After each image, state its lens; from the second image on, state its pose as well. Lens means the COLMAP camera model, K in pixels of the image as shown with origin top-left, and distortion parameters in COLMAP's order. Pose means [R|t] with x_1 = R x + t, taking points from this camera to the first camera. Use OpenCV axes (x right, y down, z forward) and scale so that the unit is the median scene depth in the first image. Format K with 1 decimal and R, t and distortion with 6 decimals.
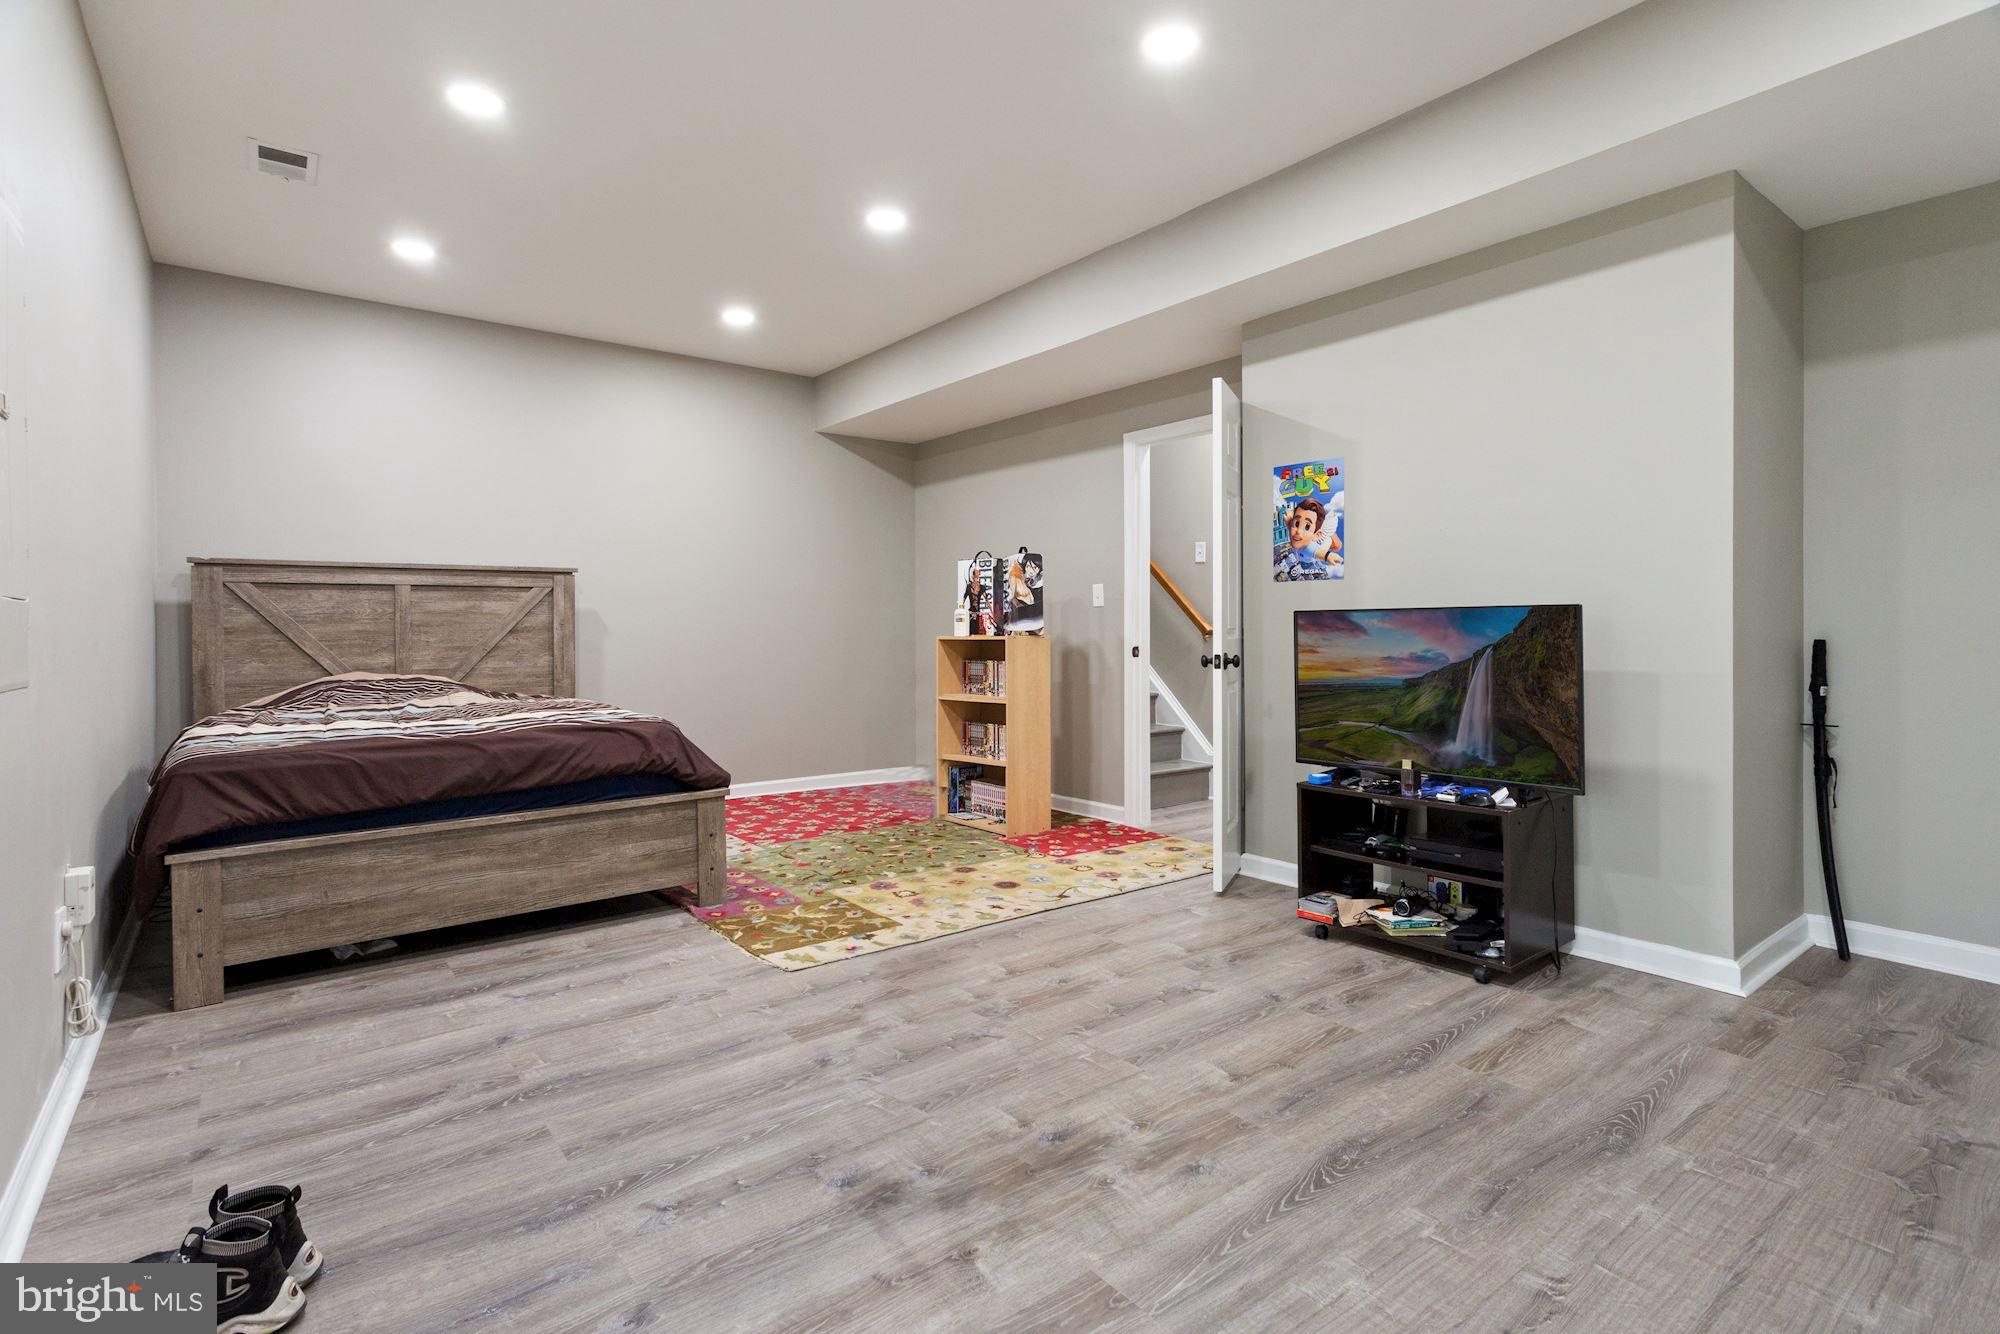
lens RADIAL K [[955.4, 0, 1000.3], [0, 955.4, 631.6], [0, 0, 1]] dist [0.001623, 0.000819]
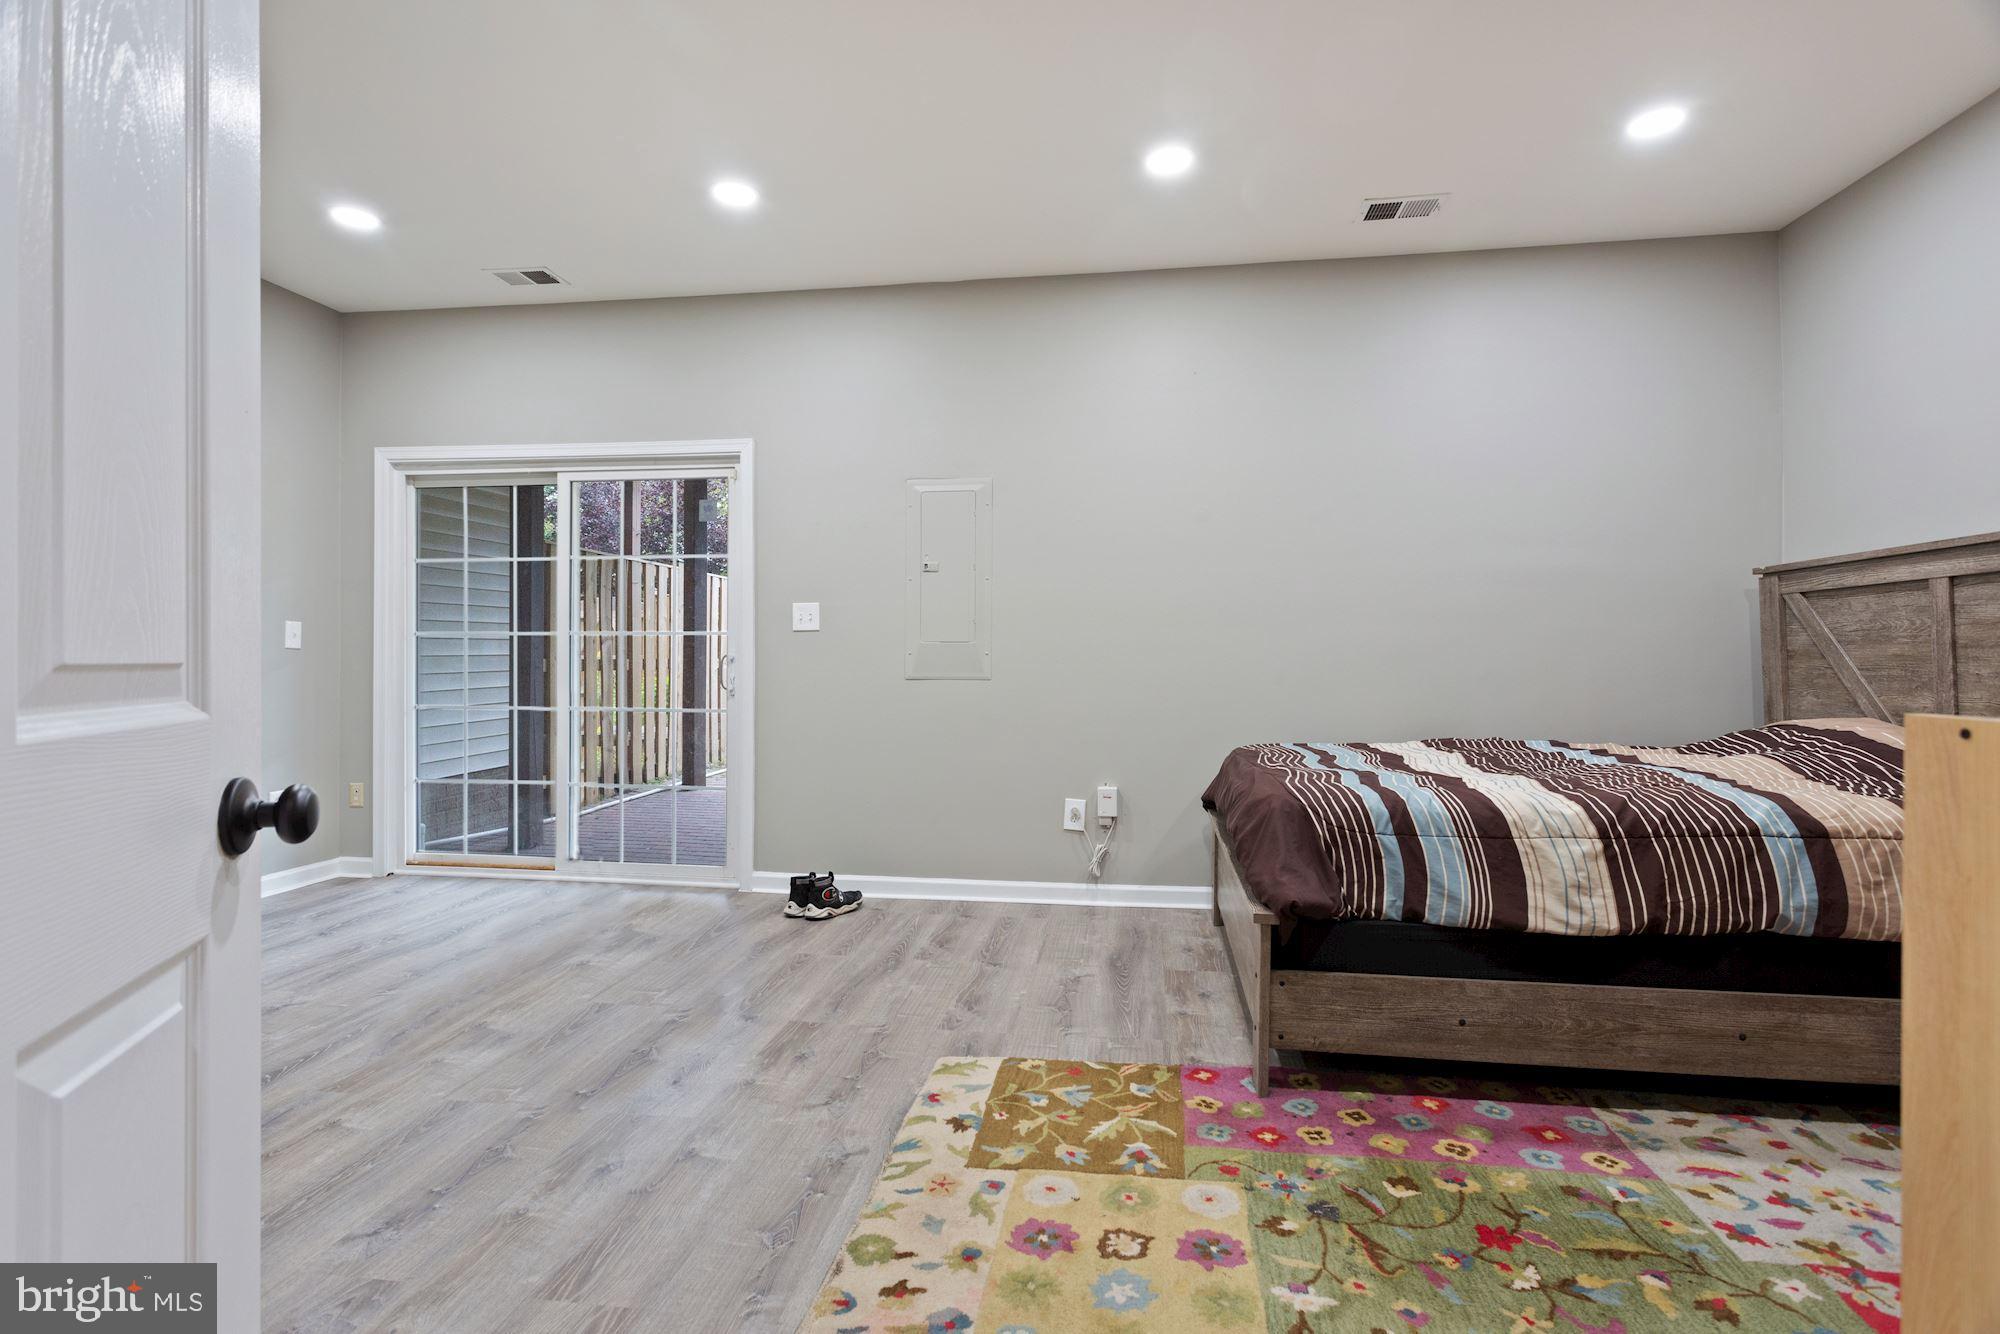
lens RADIAL K [[945.2, 0, 1005.1], [0, 945.2, 652.7], [0, 0, 1]] dist [-0.000664, 0.001604]
pose [[-0.718404, 0.003335, -0.695618, 0.297016], [0.001538, 0.999994, 0.003206, -0.008040], [0.695624, 0.001233, -0.718405, 1.520196]]
